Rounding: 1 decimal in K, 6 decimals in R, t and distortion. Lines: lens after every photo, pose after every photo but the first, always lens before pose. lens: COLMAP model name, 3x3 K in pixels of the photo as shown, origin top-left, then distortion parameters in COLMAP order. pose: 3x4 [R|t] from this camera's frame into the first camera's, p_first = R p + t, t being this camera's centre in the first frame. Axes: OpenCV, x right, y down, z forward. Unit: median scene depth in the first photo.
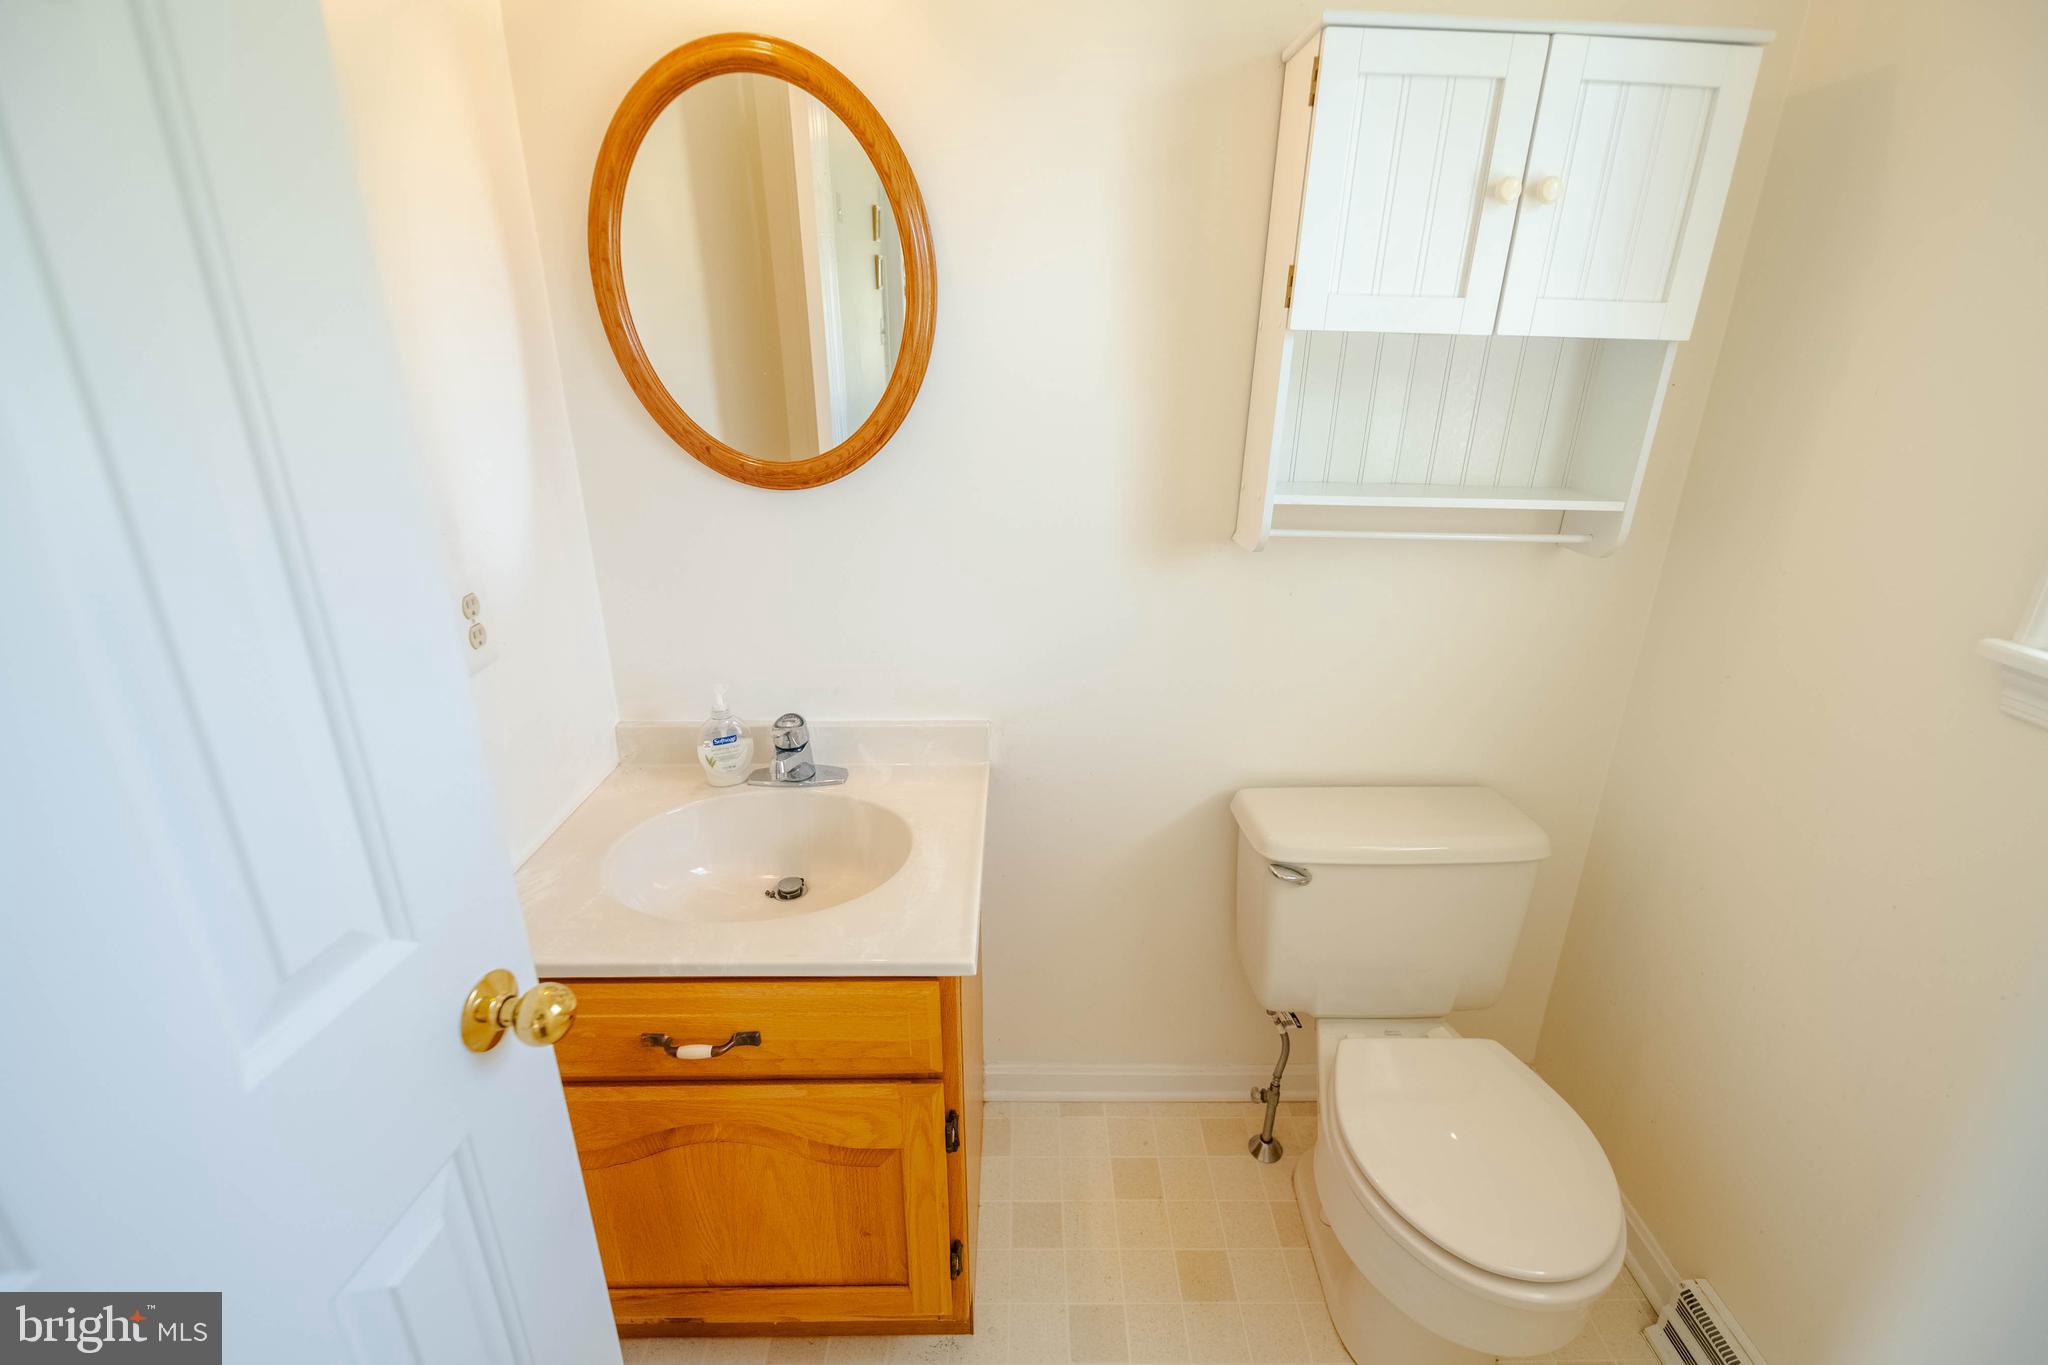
lens RADIAL K [[908.1, 0, 1024.0], [0, 908.1, 682.5], [0, 0, 1]] dist [0.000718, -0.013985]
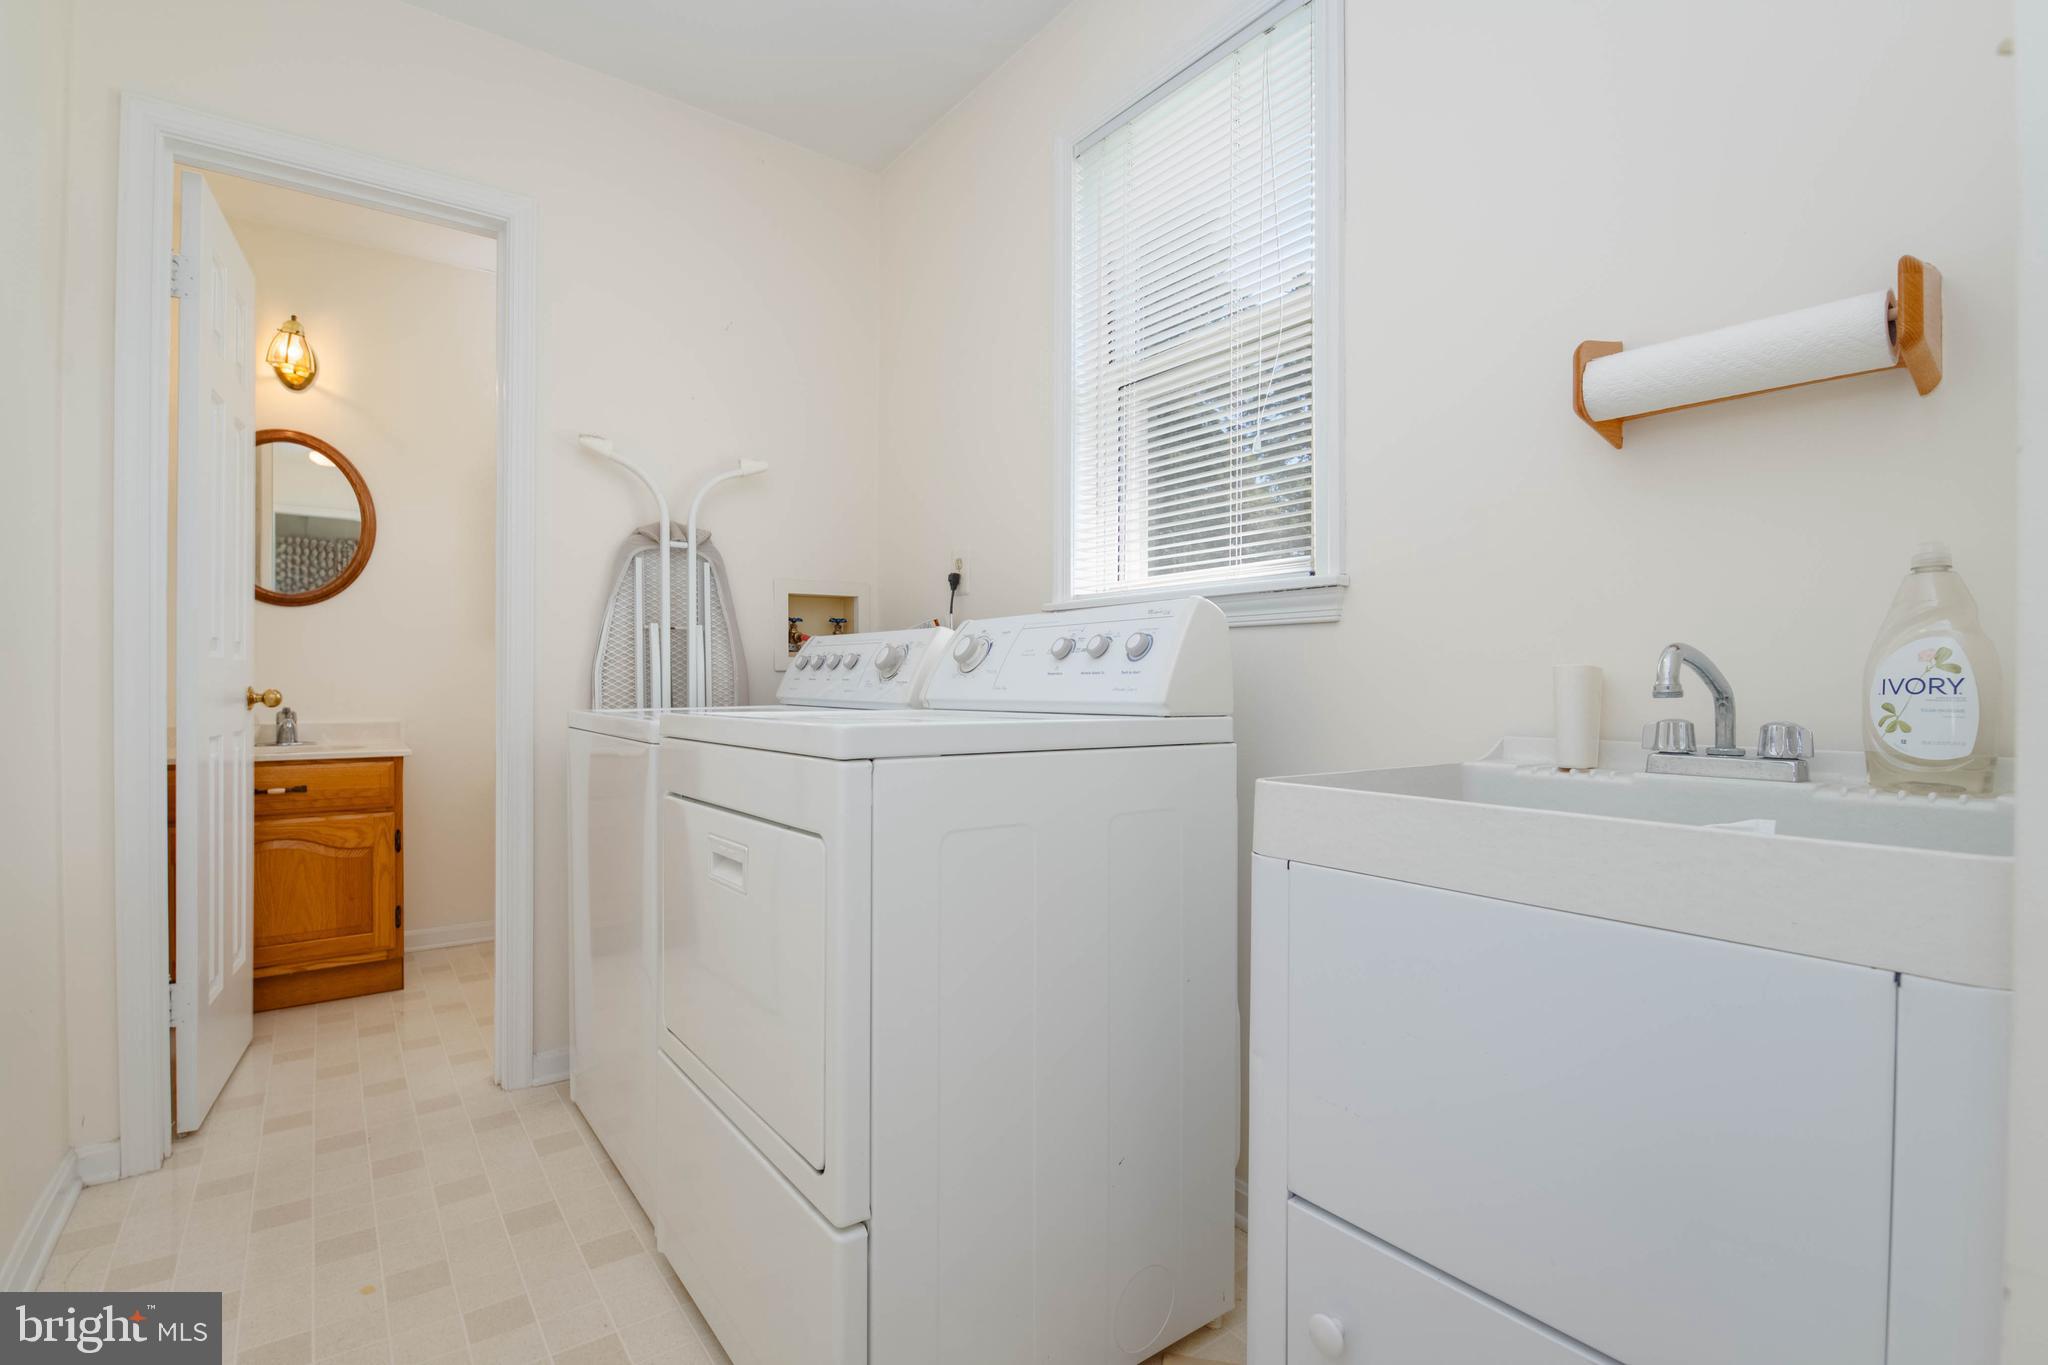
lens RADIAL K [[971.0, 0, 1024.0], [0, 971.0, 682.5], [0, 0, 1]] dist [0.001550, 0.000178]
pose [[0.811383, -0.008377, 0.584455, -0.231655], [0.218078, 0.932037, -0.289393, 1.200497], [-0.542310, 0.362265, 0.758066, -1.958543]]
